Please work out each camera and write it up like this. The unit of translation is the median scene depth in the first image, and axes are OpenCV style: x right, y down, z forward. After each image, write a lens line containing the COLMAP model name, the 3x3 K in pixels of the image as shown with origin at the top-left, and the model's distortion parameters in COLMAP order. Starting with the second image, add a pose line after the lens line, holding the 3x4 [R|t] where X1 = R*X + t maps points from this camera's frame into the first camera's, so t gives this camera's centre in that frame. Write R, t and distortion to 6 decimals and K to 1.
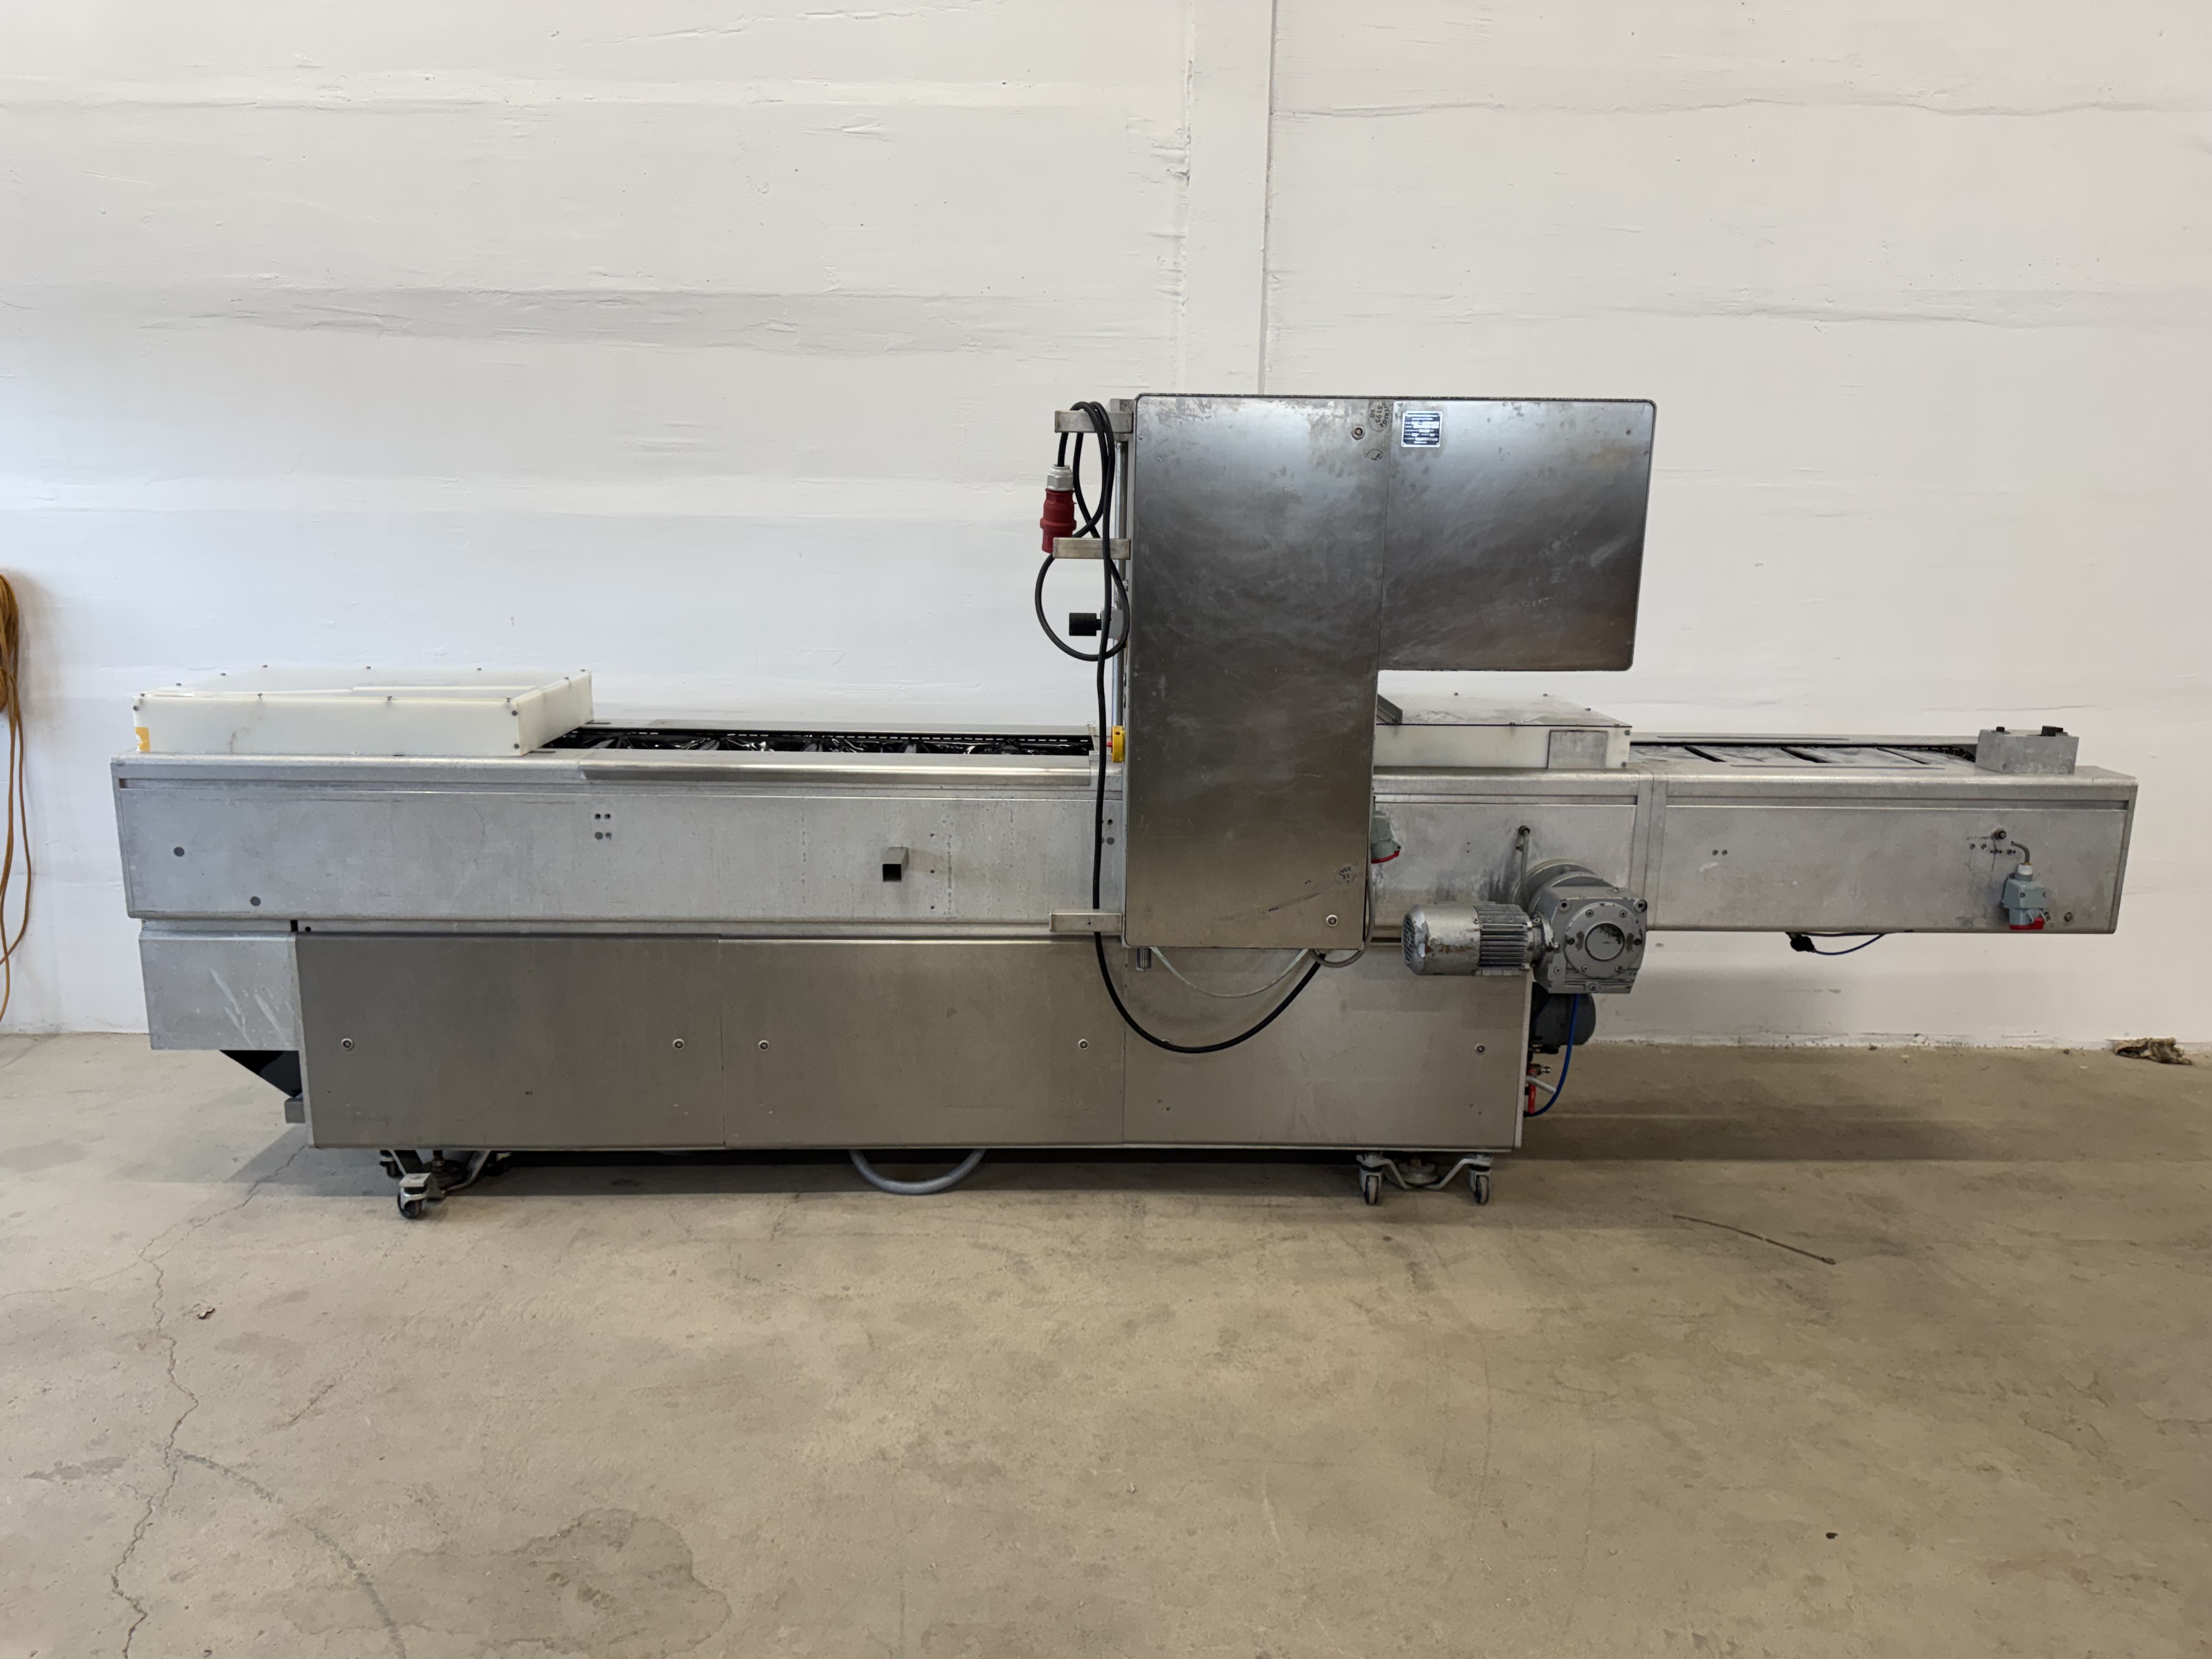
lens RADIAL K [[1487.6, 0, 1106.0], [0, 1487.6, 829.5], [0, 0, 1]] dist [0.050270, -0.067594]
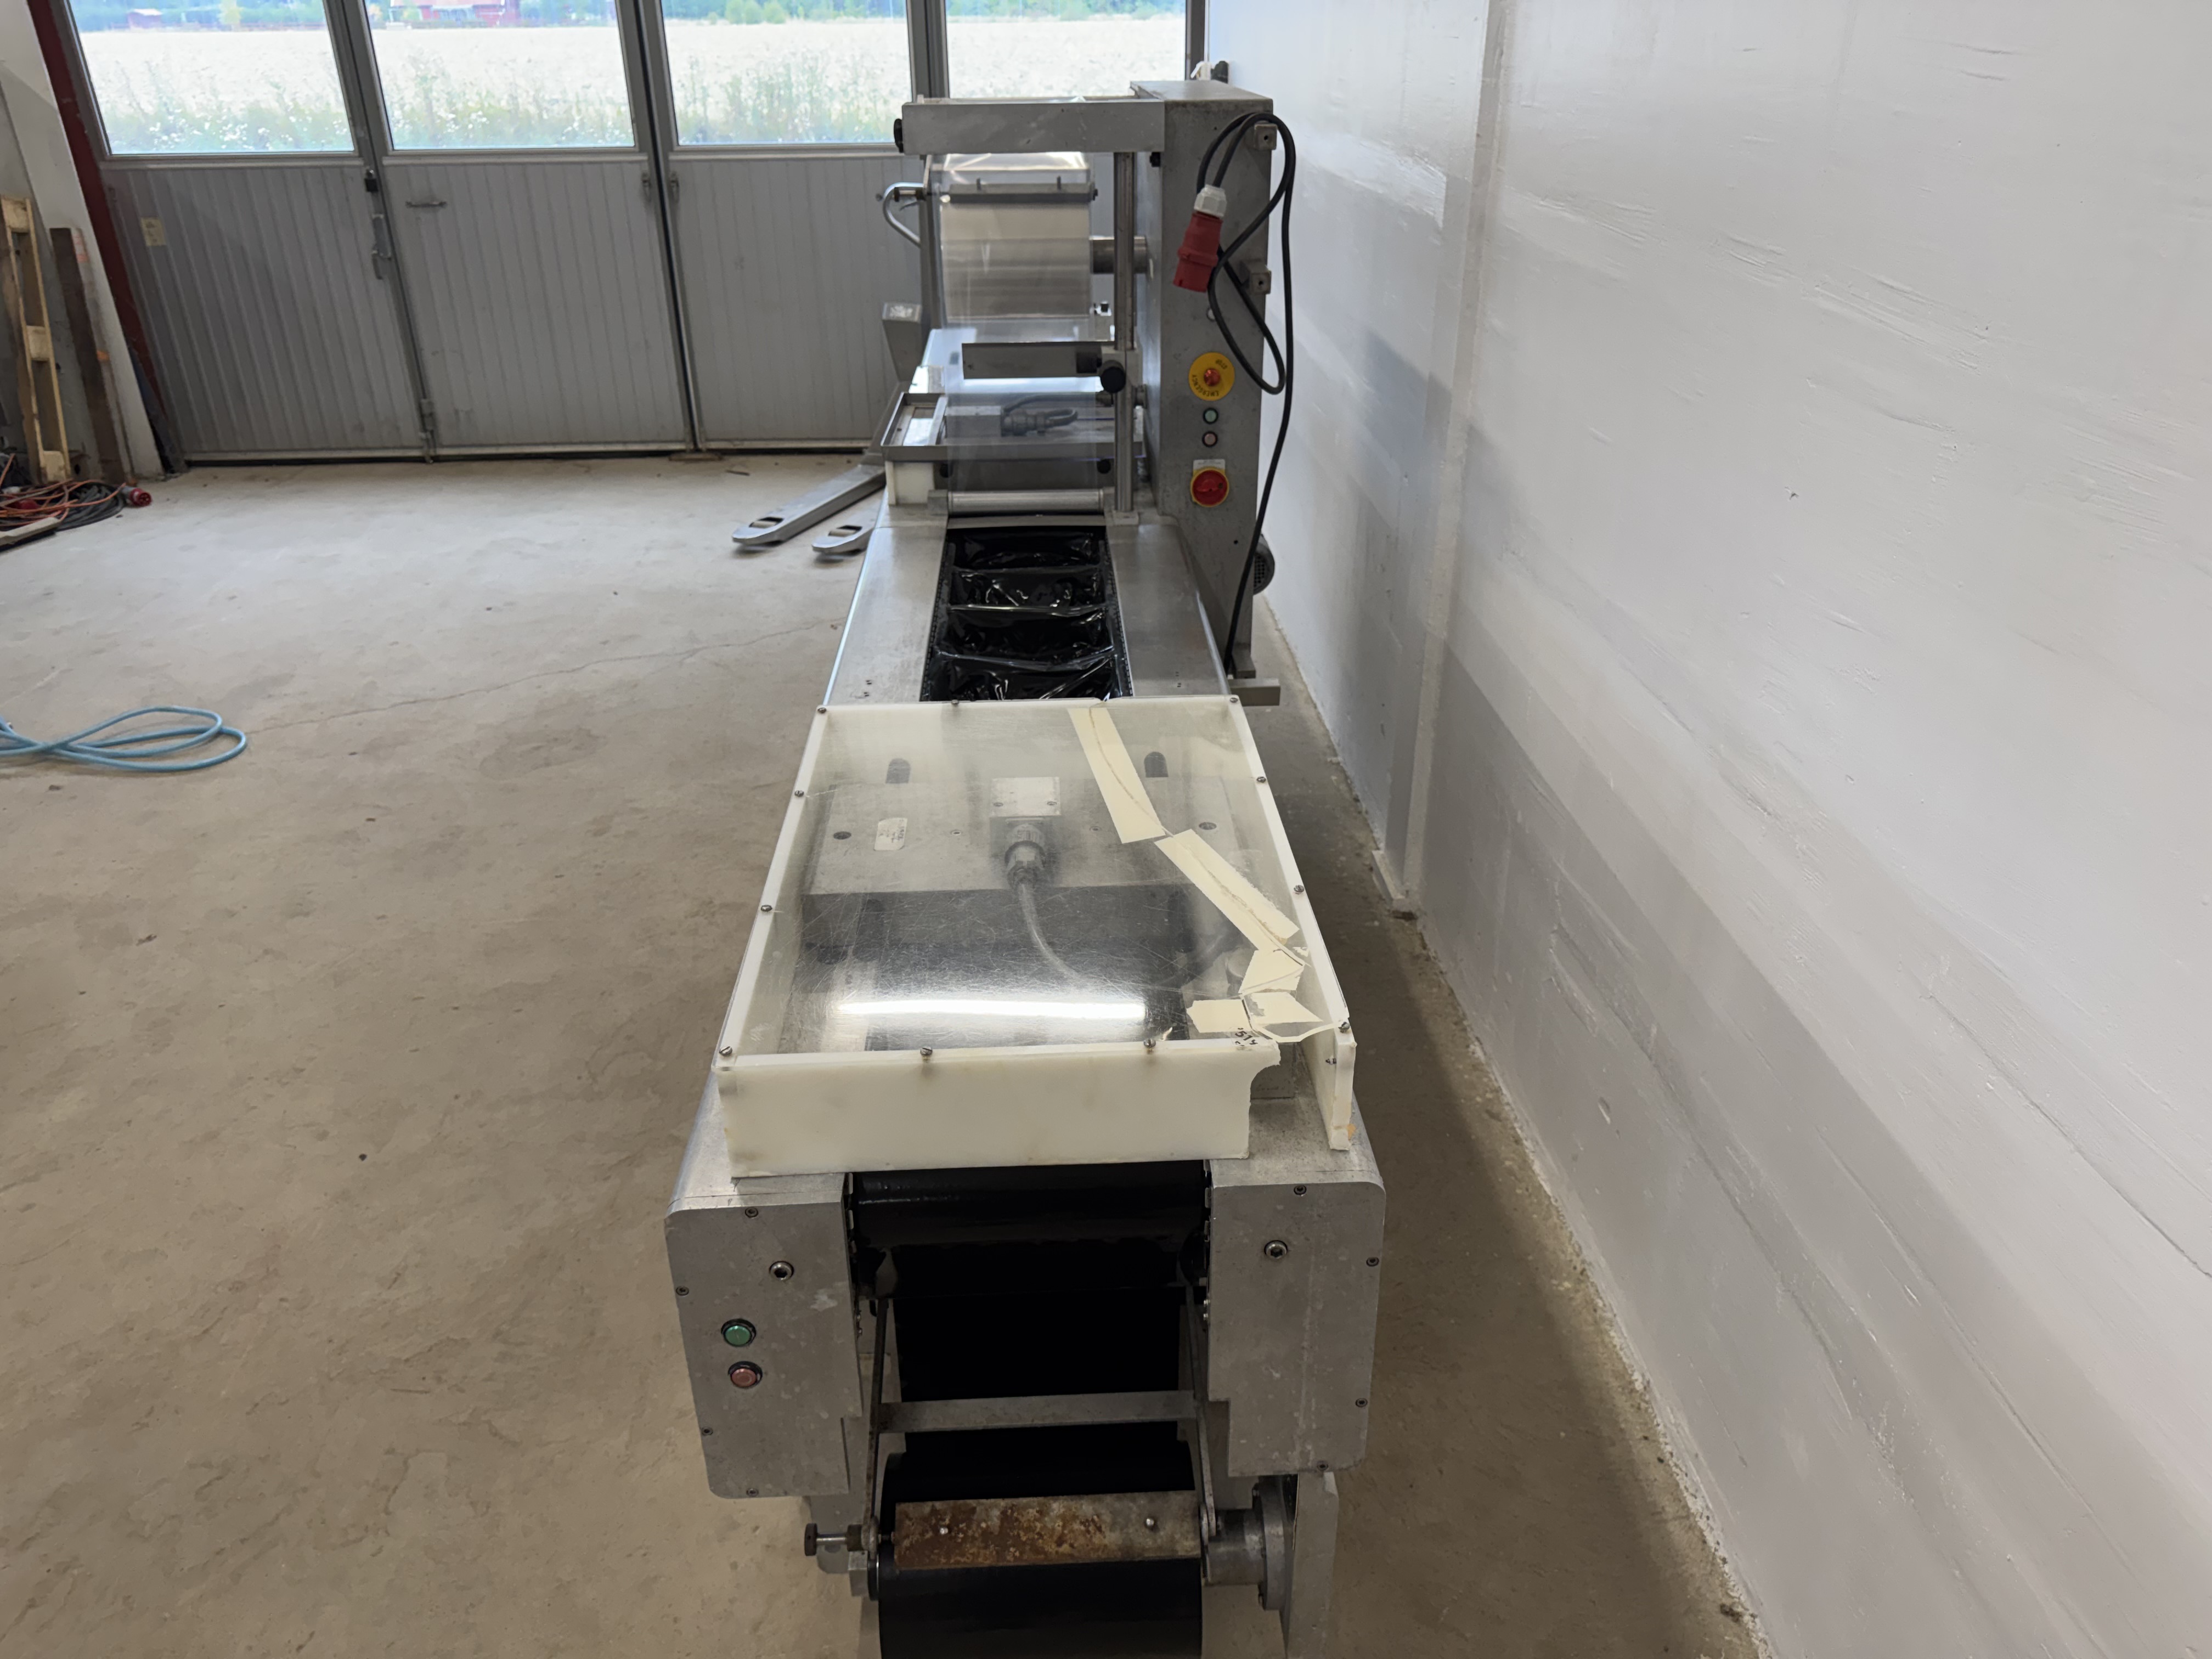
lens RADIAL K [[1537.3, 0, 1106.0], [0, 1537.3, 829.5], [0, 0, 1]] dist [0.171828, -0.353409]
pose [[0.063912, 0.442140, -0.894666, 1.119791], [-0.206567, 0.882945, 0.421591, -0.297608], [0.976343, 0.157864, 0.147762, 0.996852]]
